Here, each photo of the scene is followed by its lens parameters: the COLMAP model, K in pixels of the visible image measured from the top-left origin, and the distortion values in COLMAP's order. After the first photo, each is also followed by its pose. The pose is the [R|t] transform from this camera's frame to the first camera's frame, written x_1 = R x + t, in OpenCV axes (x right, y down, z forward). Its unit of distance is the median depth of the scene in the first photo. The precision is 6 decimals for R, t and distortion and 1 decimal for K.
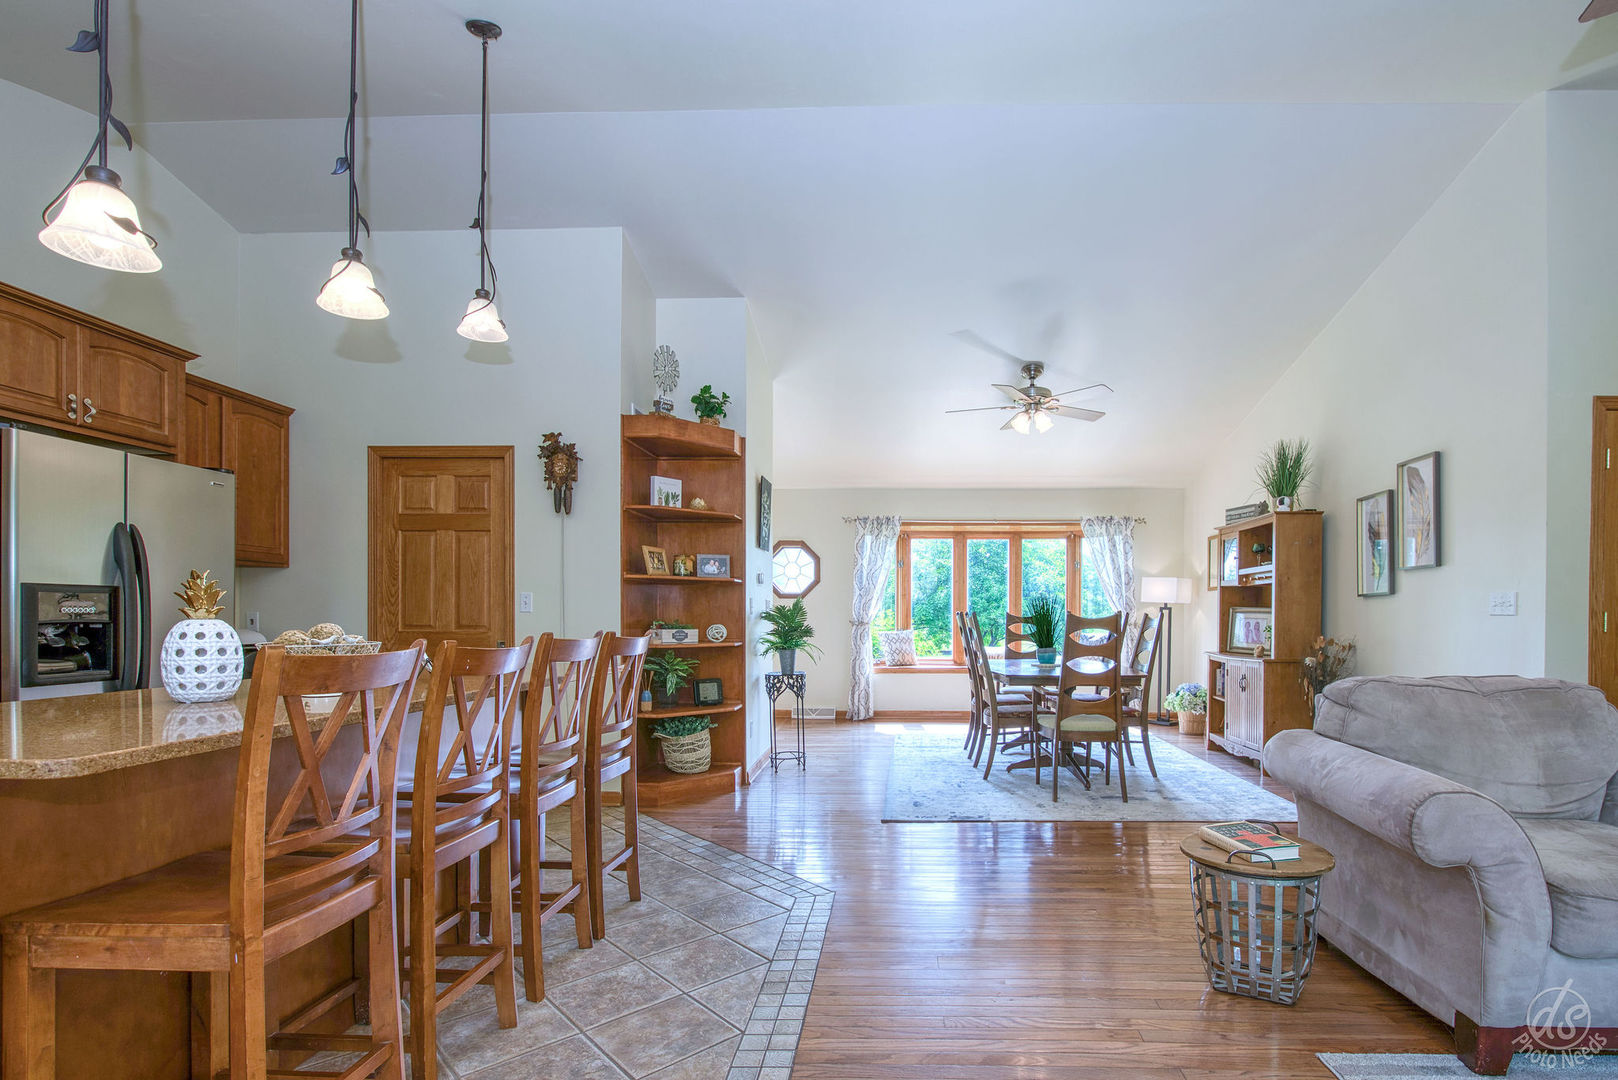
lens RADIAL K [[765.4, 0, 866.7], [0, 765.4, 634.3], [0, 0, 1]] dist [-0.011104, 0.000324]
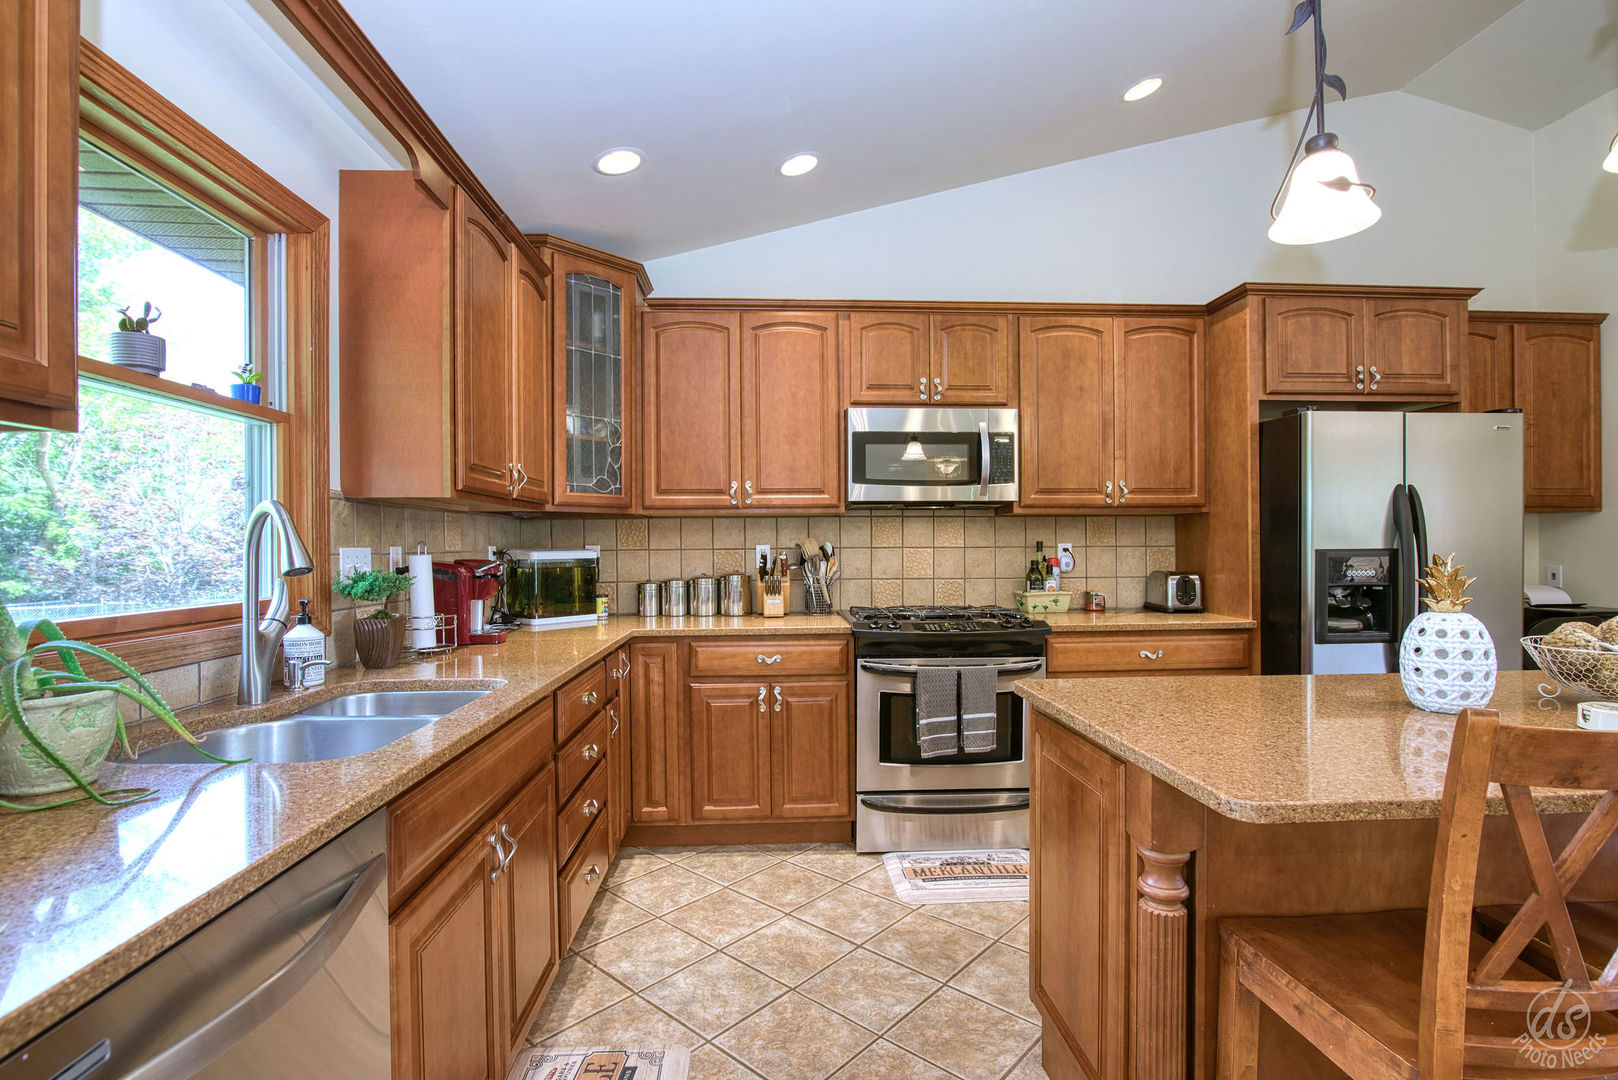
lens RADIAL K [[781.4, 0, 805.7], [0, 781.4, 545.7], [0, 0, 1]] dist [-0.021171, 0.001466]
pose [[0.100396, -0.005819, -0.994930, -0.046390], [-0.020506, 0.999758, -0.007917, -0.031387], [0.994736, 0.021197, 0.100253, 0.094637]]
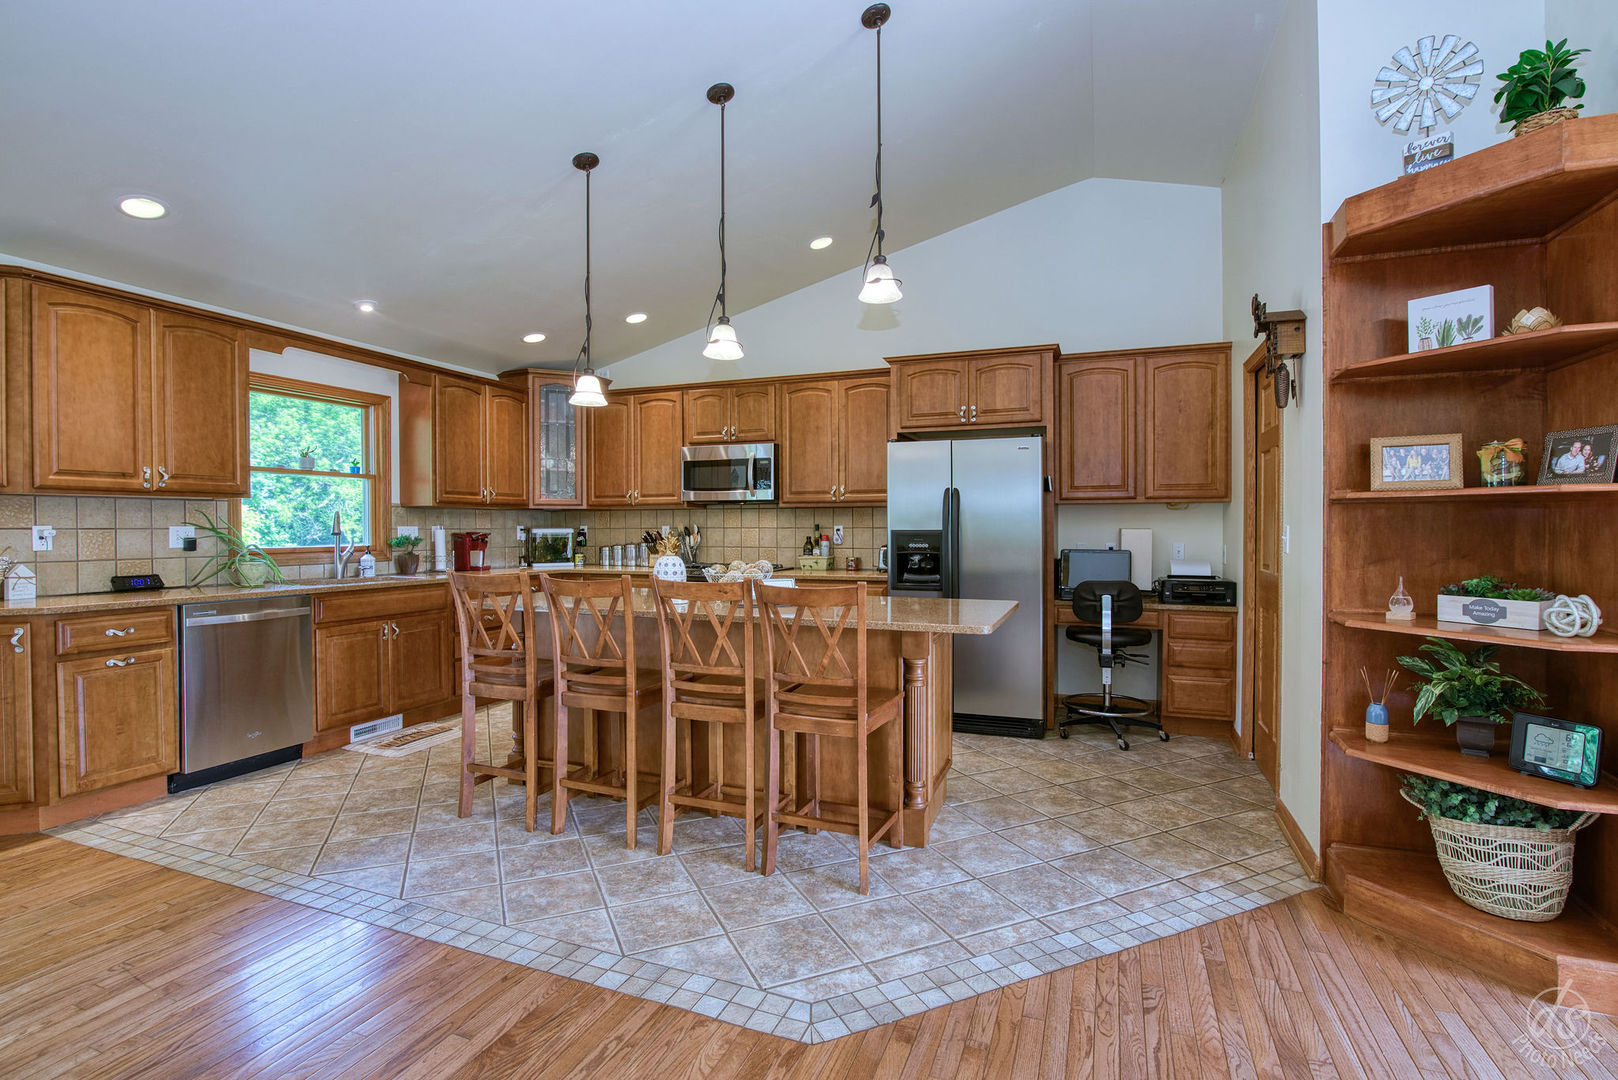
lens RADIAL K [[754.7, 0, 803.0], [0, 754.7, 535.9], [0, 0, 1]] dist [-0.019360, 0.000952]
pose [[-0.313062, 0.005264, -0.949718, 0.363995], [-0.025881, 0.999566, 0.014072, -0.046106], [0.949380, 0.028985, -0.312790, 0.830945]]
